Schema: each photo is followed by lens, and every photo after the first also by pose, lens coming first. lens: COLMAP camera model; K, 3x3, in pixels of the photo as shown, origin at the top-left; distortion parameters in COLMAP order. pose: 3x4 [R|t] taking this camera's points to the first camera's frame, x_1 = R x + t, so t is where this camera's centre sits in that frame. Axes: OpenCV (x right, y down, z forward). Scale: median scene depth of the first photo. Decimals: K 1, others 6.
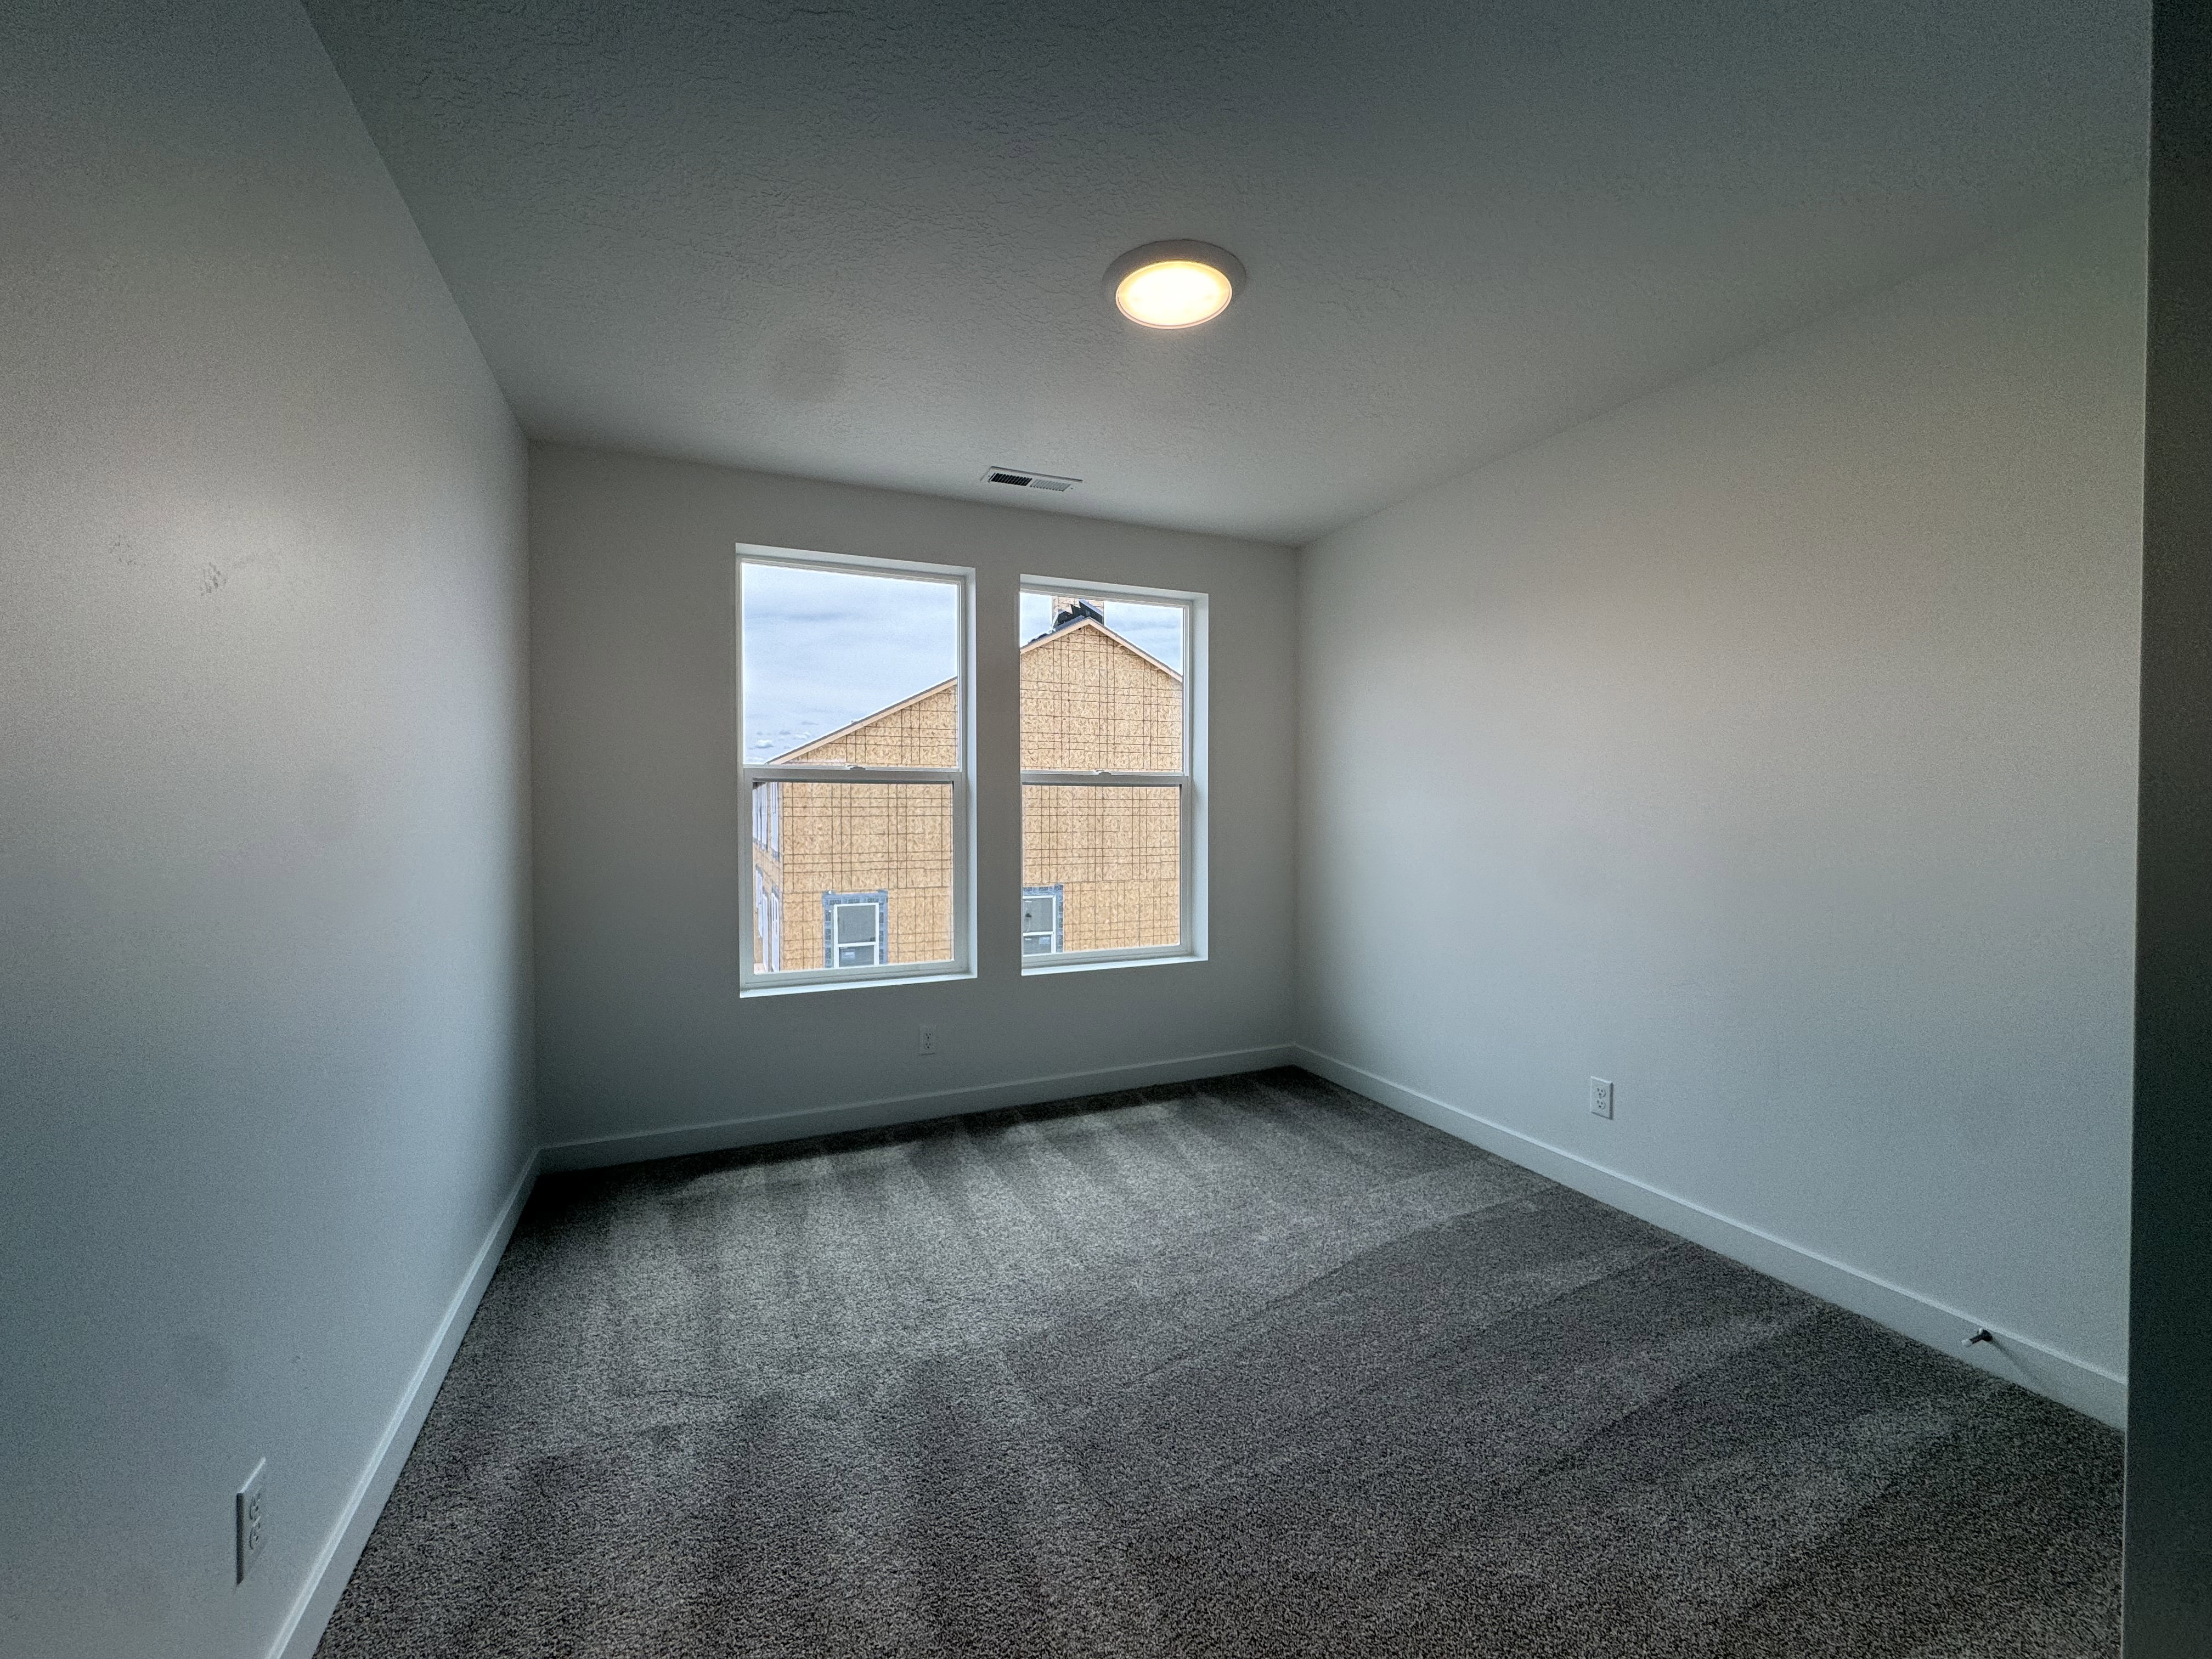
lens RADIAL K [[874.7, 0, 1106.0], [0, 874.7, 829.5], [0, 0, 1]] dist [-0.000170, 0.000054]
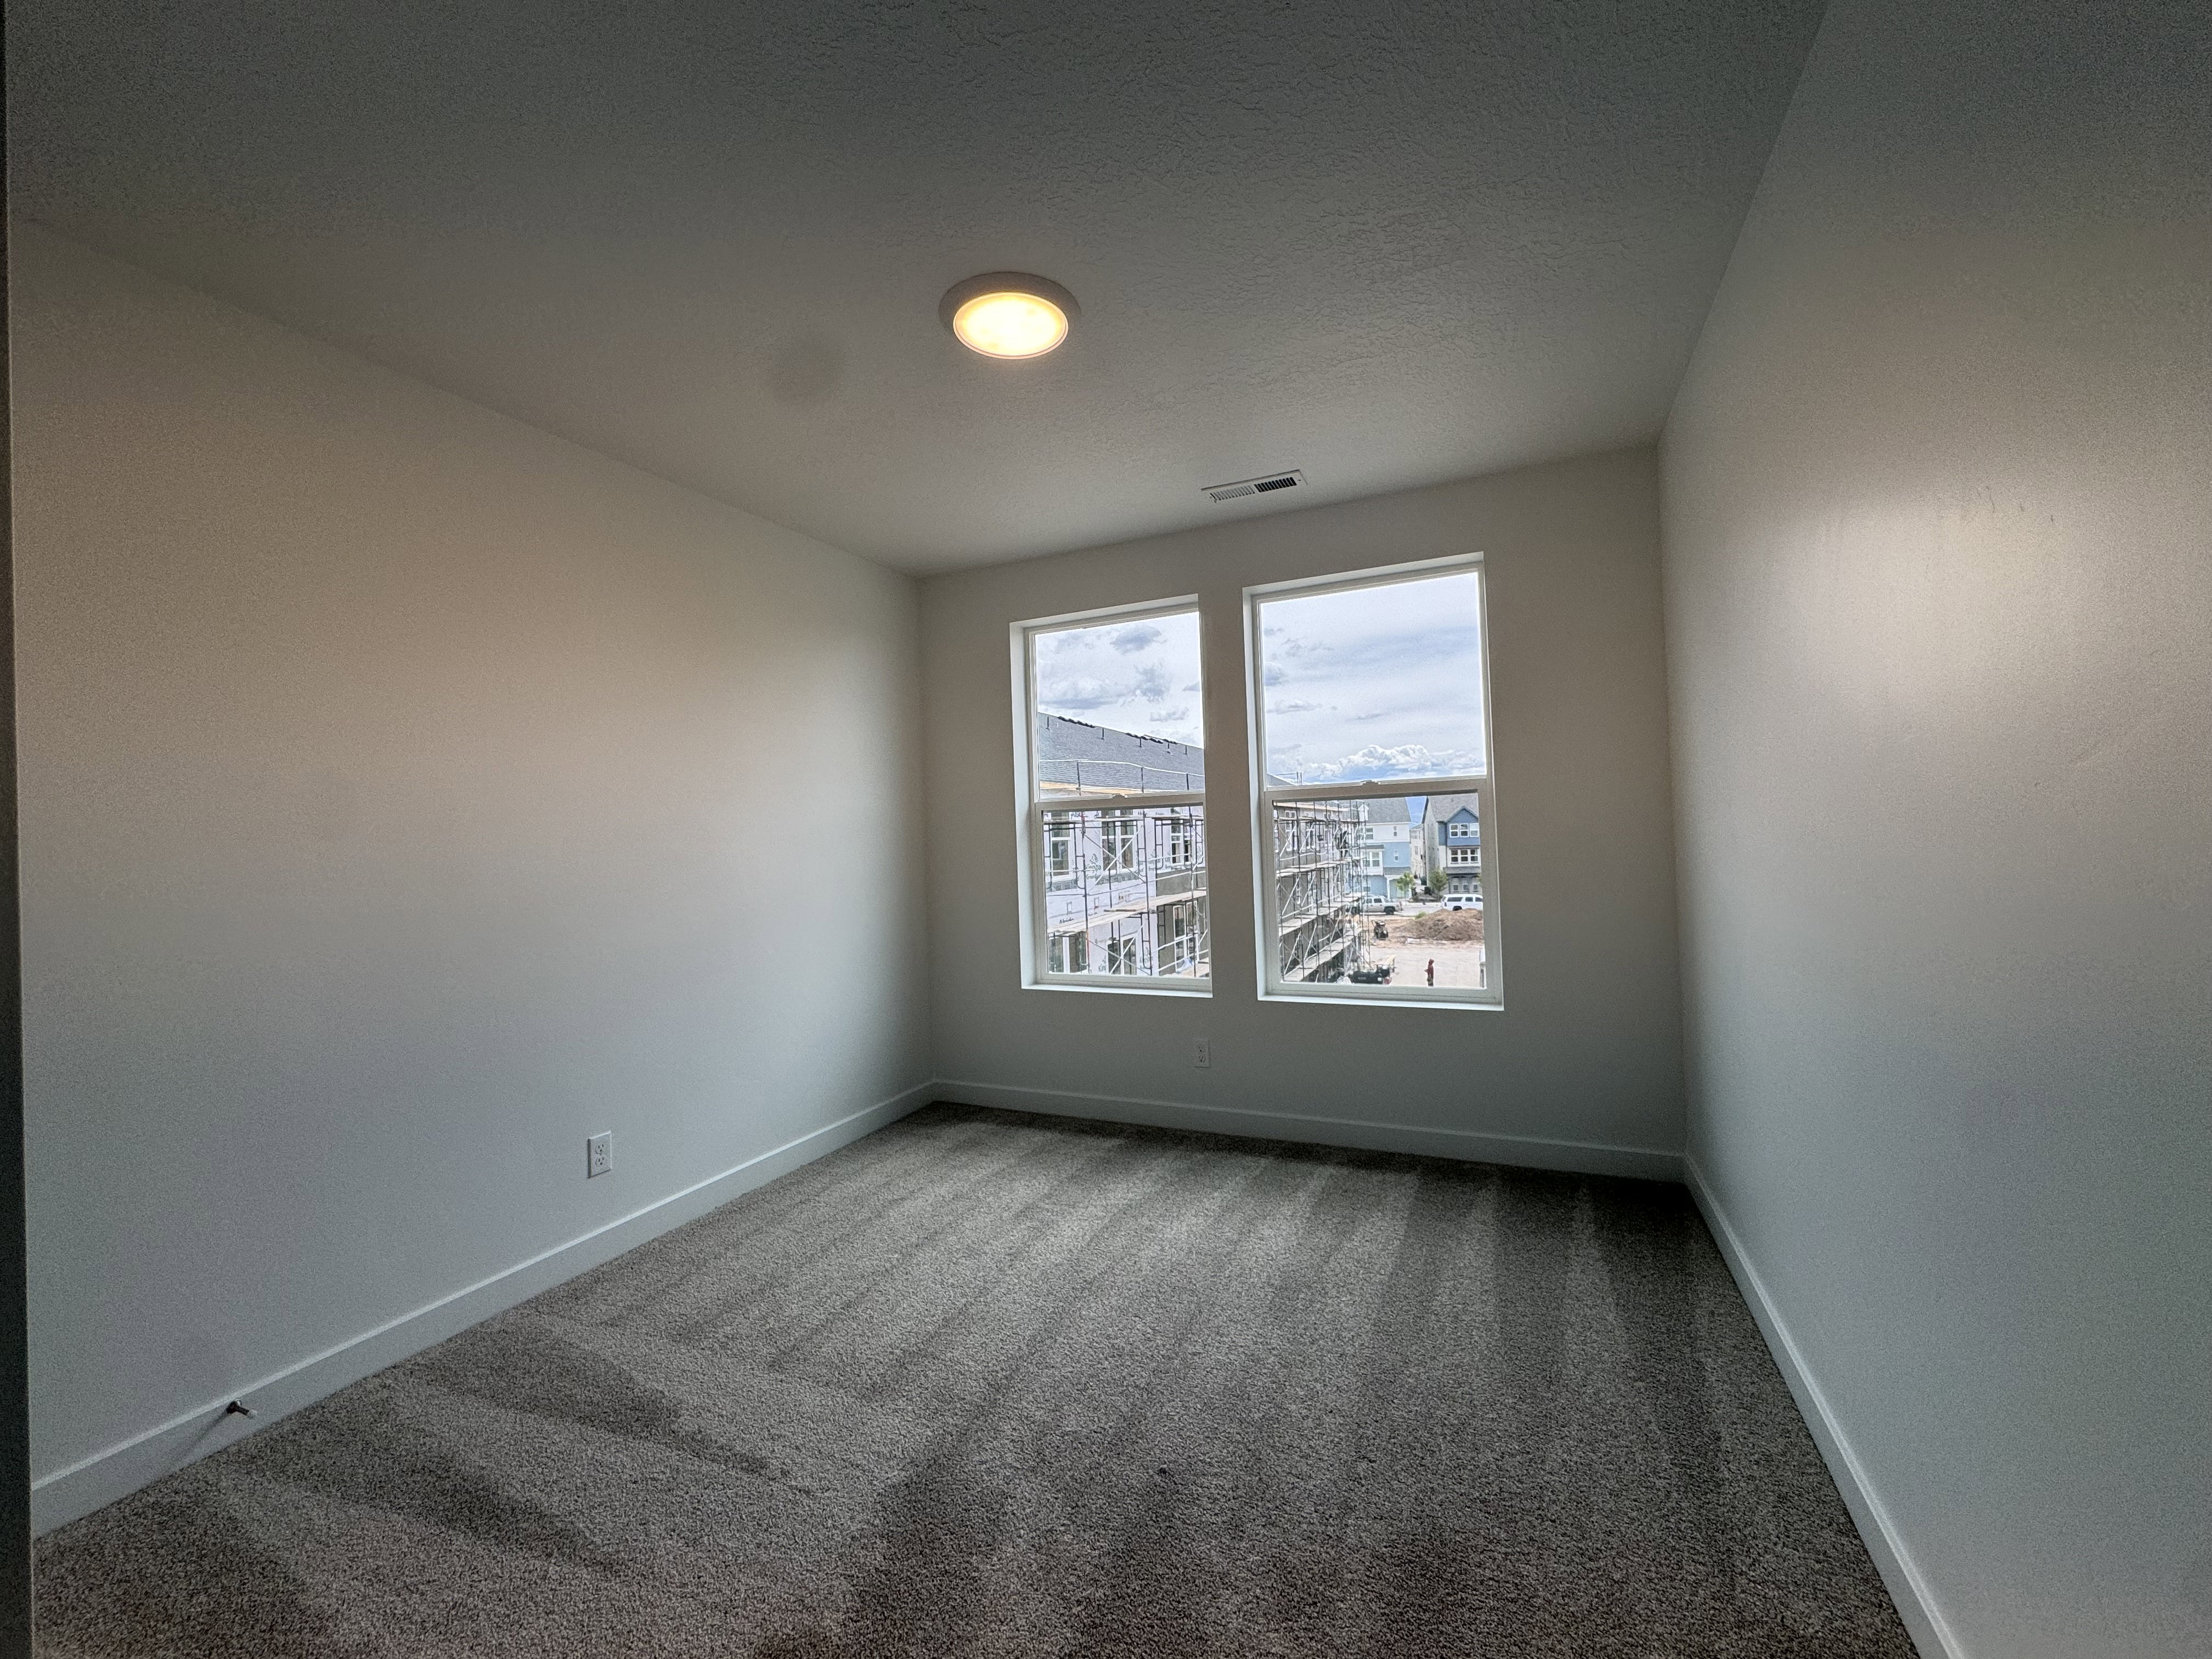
lens RADIAL K [[874.7, 0, 1106.0], [0, 874.7, 829.5], [0, 0, 1]] dist [-0.000170, 0.000054]
pose [[0.663291, -0.025808, -0.747916, 0.509730], [0.016377, 0.999666, -0.019970, -0.004914], [0.748182, 0.000997, 0.663493, 0.236924]]
